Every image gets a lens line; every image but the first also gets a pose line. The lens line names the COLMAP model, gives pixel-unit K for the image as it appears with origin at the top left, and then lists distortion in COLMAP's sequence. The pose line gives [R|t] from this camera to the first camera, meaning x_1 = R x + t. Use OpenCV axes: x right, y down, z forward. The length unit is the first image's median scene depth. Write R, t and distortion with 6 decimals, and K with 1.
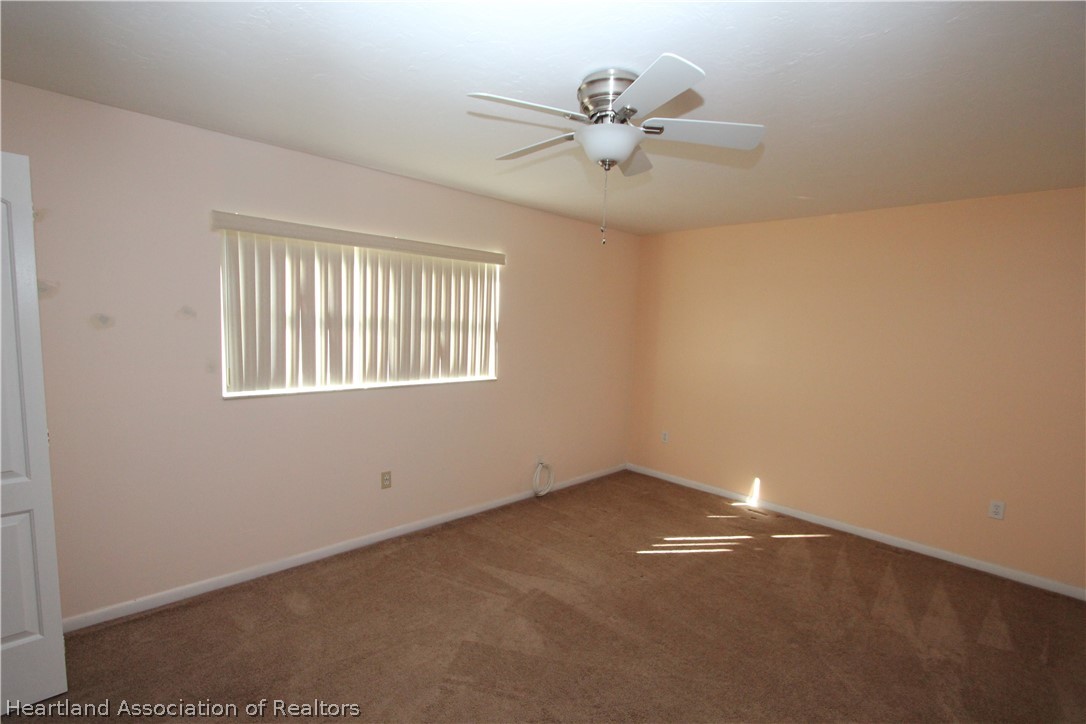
lens RADIAL K [[499.7, 0, 542.4], [0, 499.7, 357.5], [0, 0, 1]] dist [-0.015168, 0.001645]
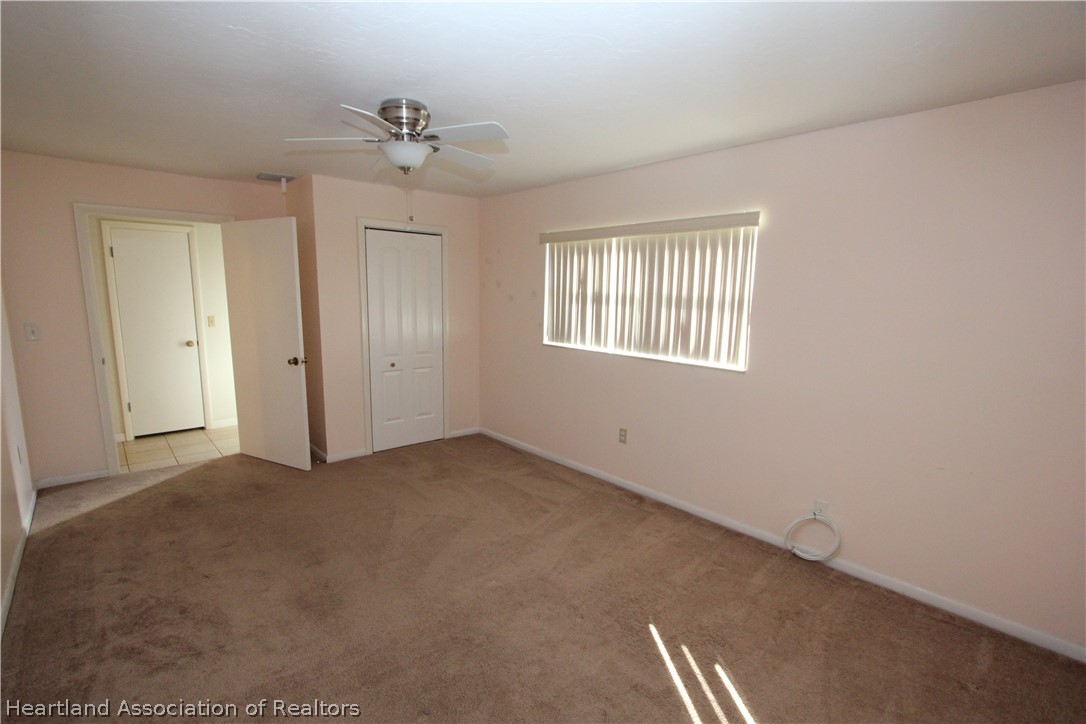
lens RADIAL K [[499.7, 0, 541.9], [0, 499.7, 372.3], [0, 0, 1]] dist [-0.015168, 0.001645]
pose [[-0.024762, 0.121169, -0.992323, 0.814702], [-0.098097, 0.987542, 0.123033, -0.024929], [0.994869, 0.100391, -0.012567, 0.796864]]
